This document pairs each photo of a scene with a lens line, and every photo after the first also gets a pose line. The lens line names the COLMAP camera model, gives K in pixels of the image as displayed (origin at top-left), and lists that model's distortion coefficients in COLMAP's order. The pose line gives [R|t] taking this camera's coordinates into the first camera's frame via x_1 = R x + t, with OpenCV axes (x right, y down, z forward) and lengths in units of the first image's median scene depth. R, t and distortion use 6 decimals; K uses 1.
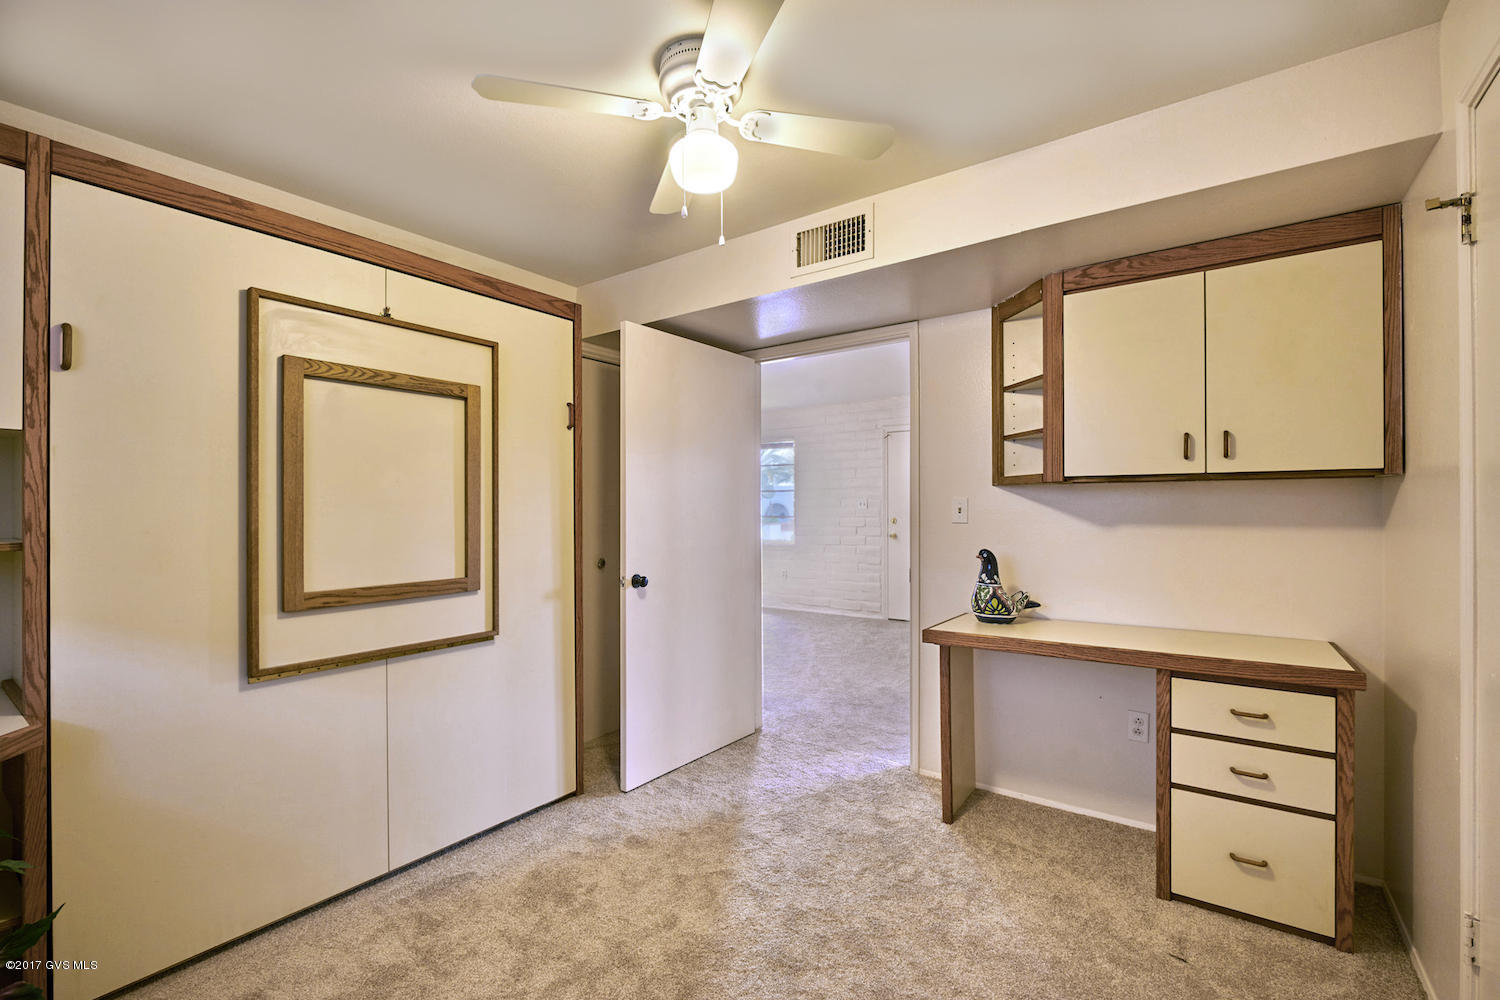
lens RADIAL K [[647.2, 0, 751.3], [0, 647.2, 505.8], [0, 0, 1]] dist [-0.012402, 0.000952]
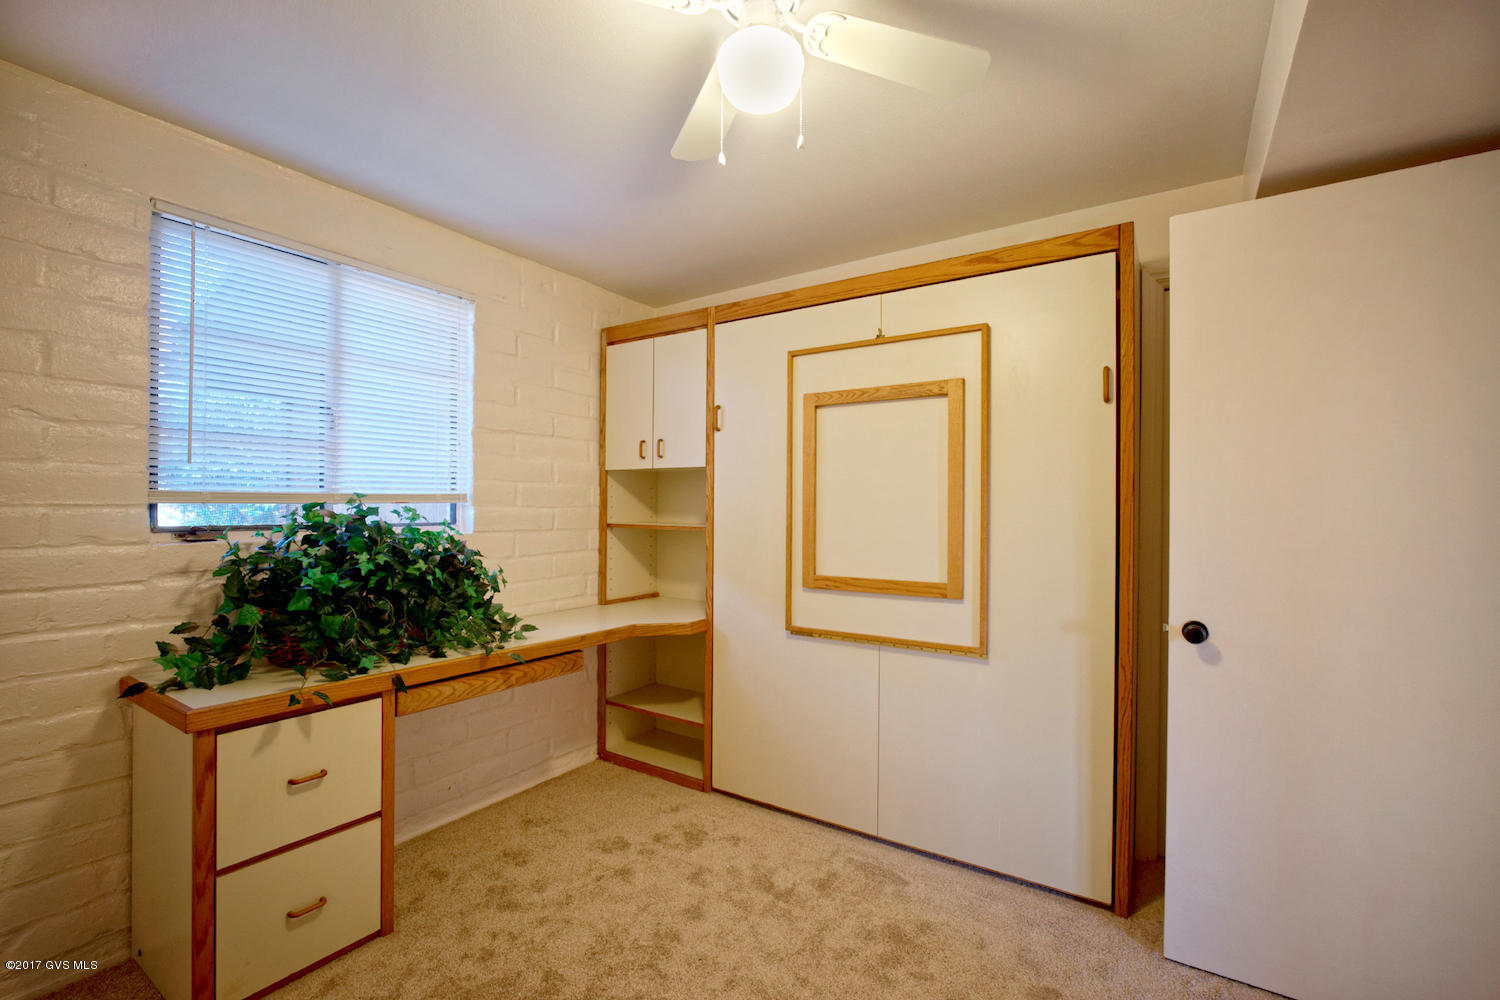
lens RADIAL K [[647.2, 0, 752.0], [0, 647.2, 511.8], [0, 0, 1]] dist [-0.012402, 0.000952]
pose [[0.048620, 0.006749, -0.998795, 0.483103], [-0.004508, 0.999968, 0.006537, 0.000445], [0.998807, 0.004185, 0.048649, 0.651310]]
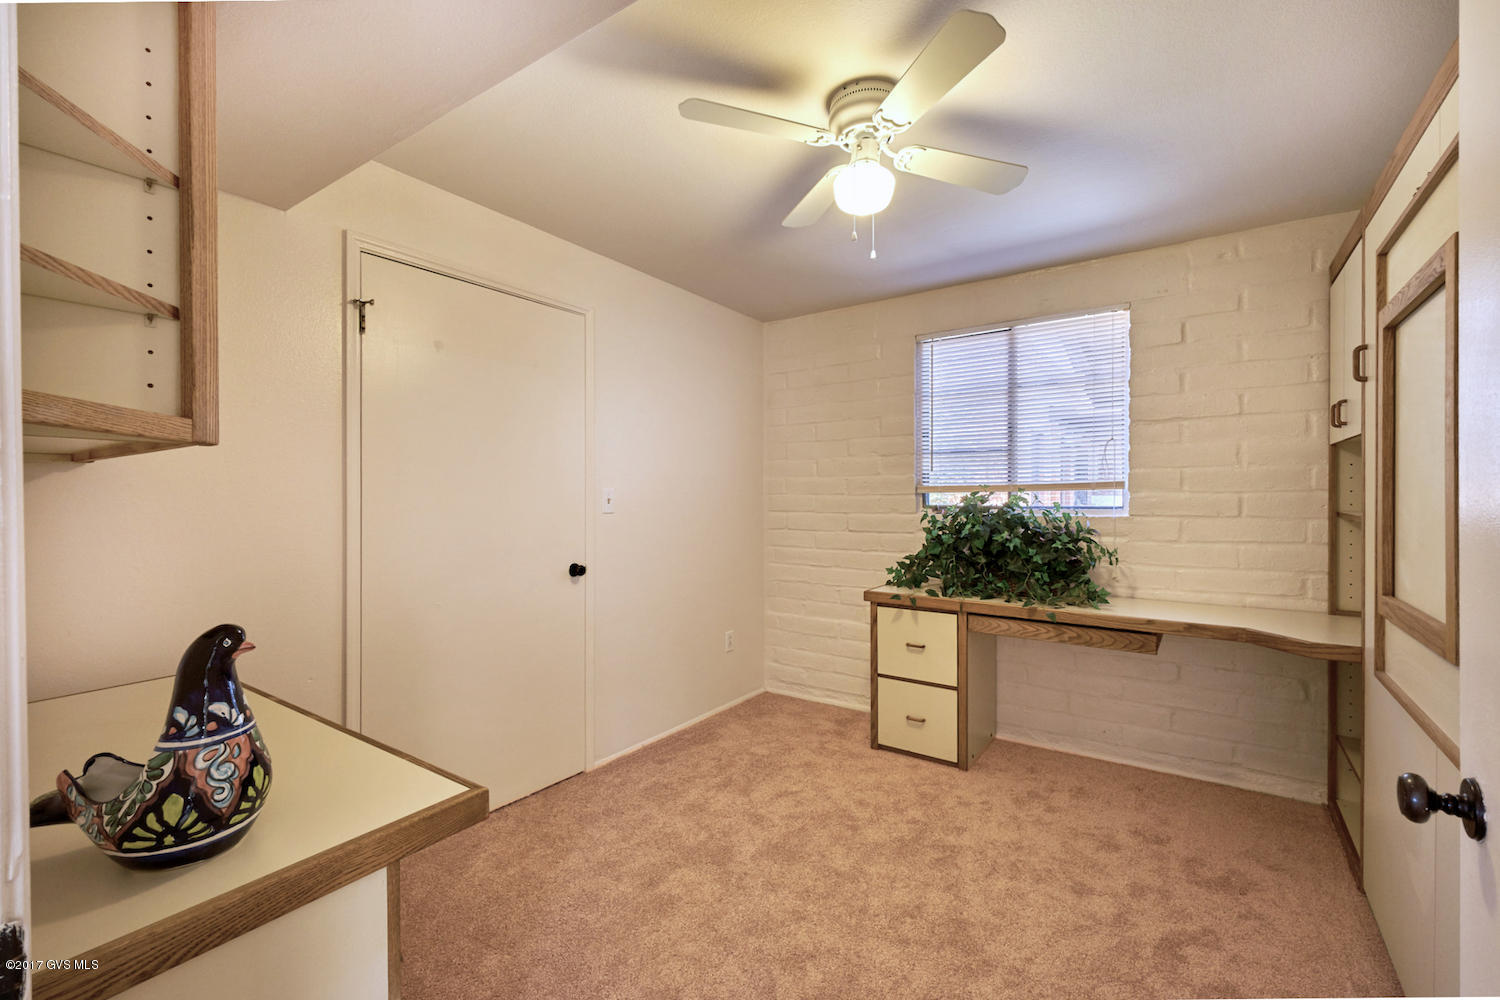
lens RADIAL K [[647.2, 0, 750.1], [0, 647.2, 494.8], [0, 0, 1]] dist [-0.012402, 0.000952]
pose [[-0.999962, 0.004649, -0.007438, 0.095894], [0.004676, 0.999983, -0.003550, 0.006135], [0.007422, -0.003585, -0.999966, 1.454520]]
